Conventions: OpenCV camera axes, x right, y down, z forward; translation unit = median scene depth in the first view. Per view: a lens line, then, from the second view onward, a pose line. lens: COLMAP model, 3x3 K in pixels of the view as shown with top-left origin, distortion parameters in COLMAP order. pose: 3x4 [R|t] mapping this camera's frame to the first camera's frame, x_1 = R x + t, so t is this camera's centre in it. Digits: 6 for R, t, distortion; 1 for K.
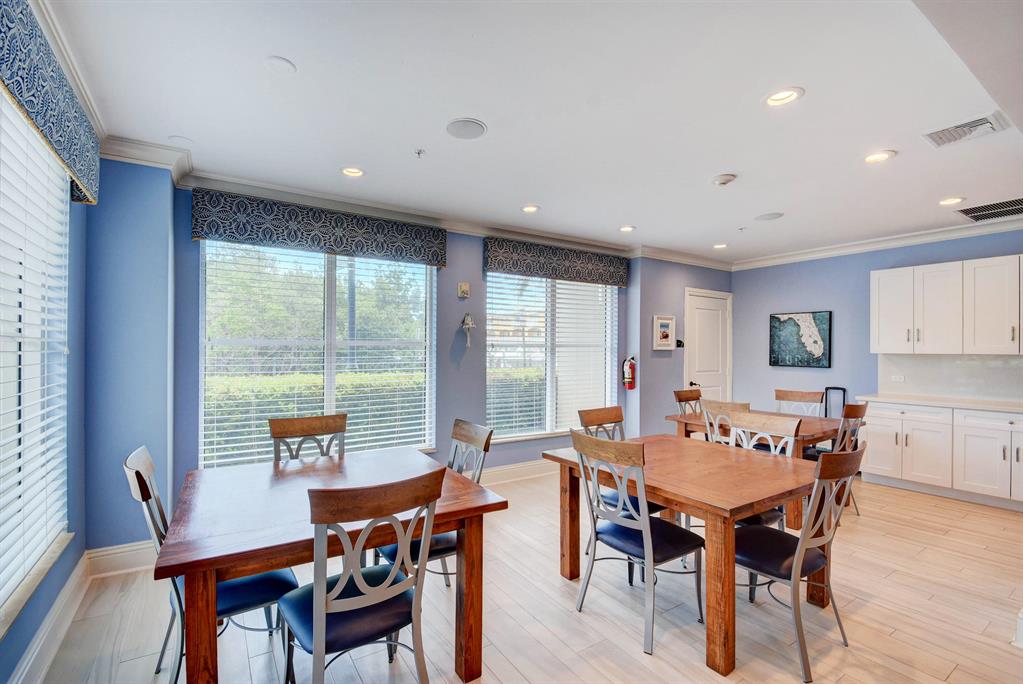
lens RADIAL K [[449.6, 0, 519.8], [0, 449.6, 347.1], [0, 0, 1]] dist [-0.008506, -0.005300]
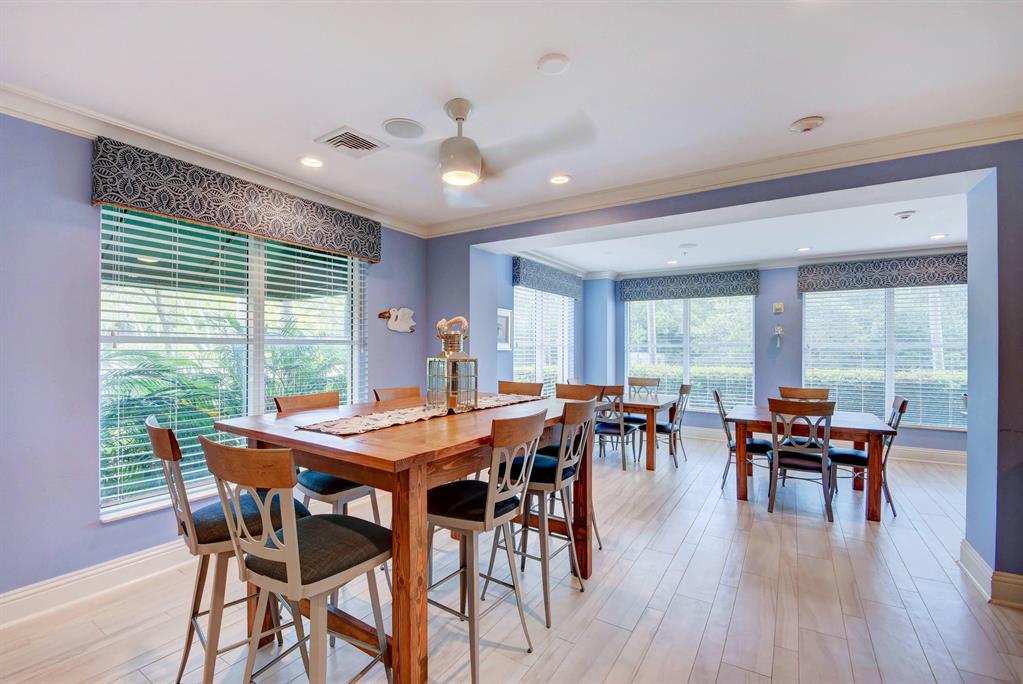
lens RADIAL K [[449.6, 0, 501.8], [0, 449.6, 350.5], [0, 0, 1]] dist [-0.008506, -0.005300]
pose [[0.426775, -0.005874, -0.904339, 0.804412], [0.002058, 0.999983, -0.005524, 0.008471], [0.904356, 0.000497, 0.426780, -0.389381]]
